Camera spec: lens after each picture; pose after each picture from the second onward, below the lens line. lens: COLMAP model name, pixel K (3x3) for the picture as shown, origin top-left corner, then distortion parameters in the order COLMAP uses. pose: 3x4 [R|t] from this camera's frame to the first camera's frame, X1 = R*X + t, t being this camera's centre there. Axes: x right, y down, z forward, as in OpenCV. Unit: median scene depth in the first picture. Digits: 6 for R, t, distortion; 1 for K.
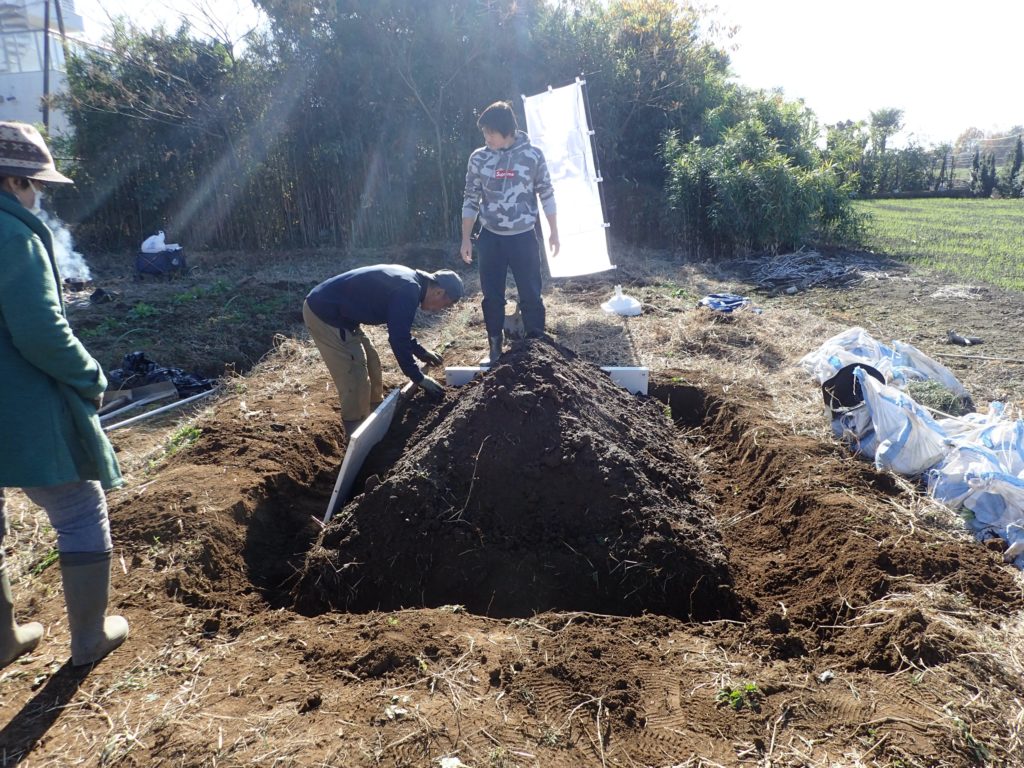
lens RADIAL K [[765.1, 0, 516.9], [0, 765.1, 389.1], [0, 0, 1]] dist [-0.001219, -0.004648]
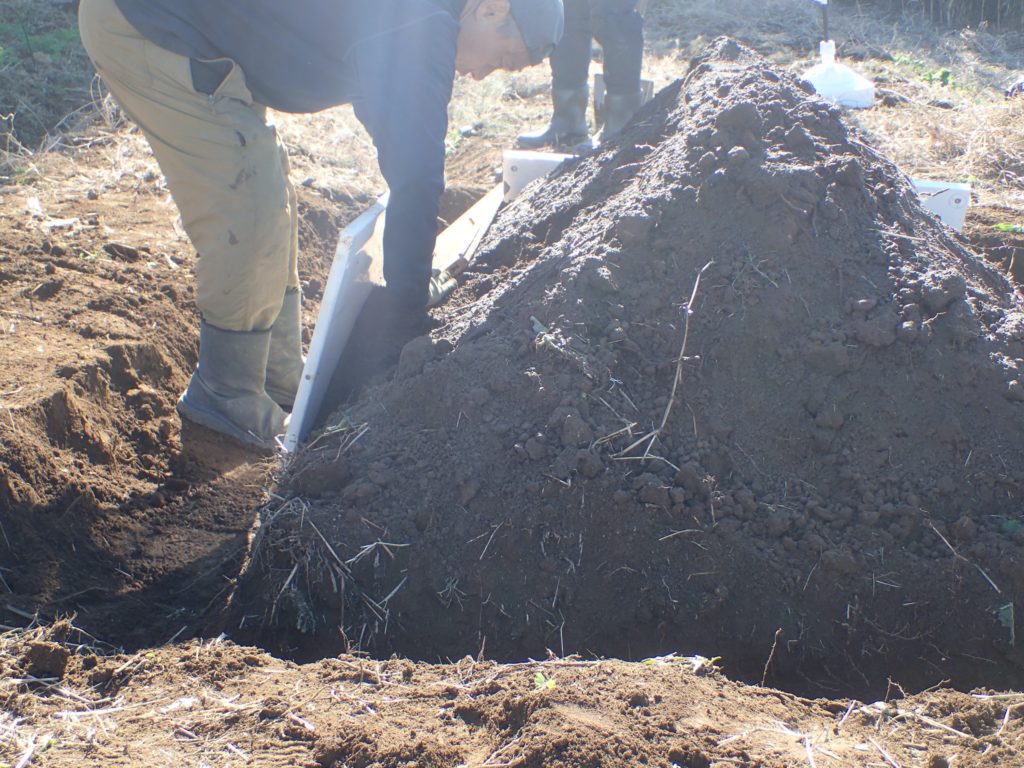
lens RADIAL K [[1530.3, 0, 508.1], [0, 1530.3, 379.7], [0, 0, 1]] dist [-0.060180, 0.000000]
pose [[0.997192, 0.073288, 0.015388, -0.144118], [-0.073985, 0.995949, 0.051099, 0.085831], [-0.011581, -0.052094, 0.998575, 0.191214]]
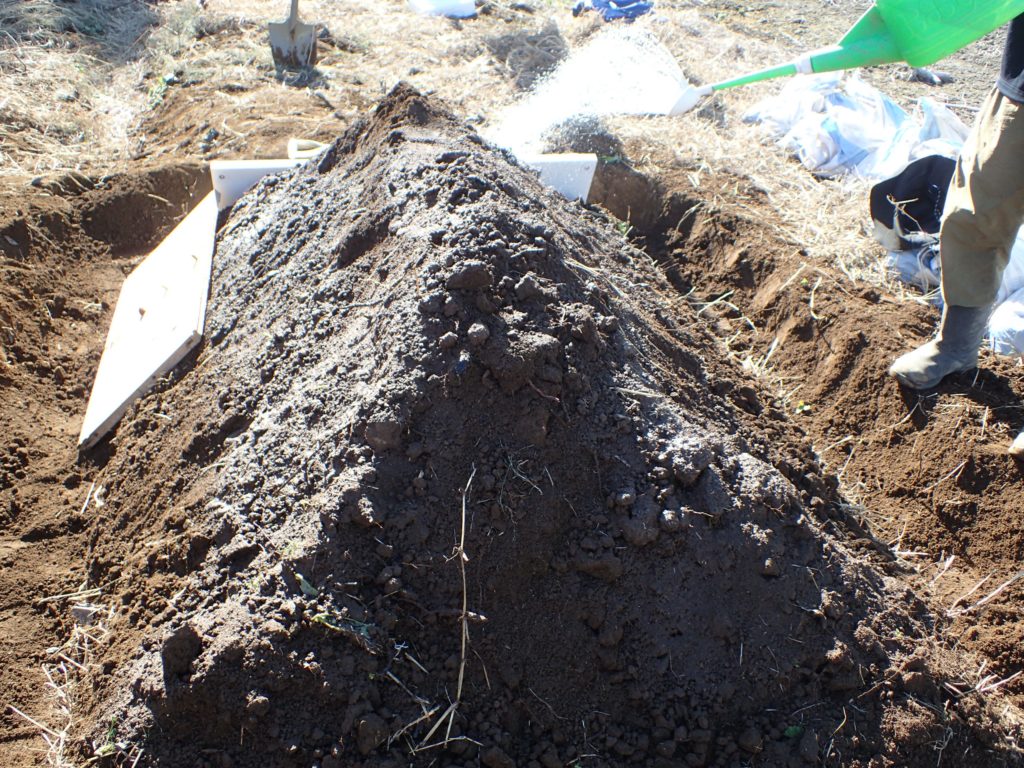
lens RADIAL K [[906.3, 0, 510.0], [0, 906.3, 374.3], [0, 0, 1]] dist [-0.046702, -0.030712]
pose [[0.950034, -0.096419, 0.296883, -0.144317], [-0.003504, 0.947744, 0.319012, -0.128431], [-0.312128, -0.304112, 0.900051, 0.568593]]
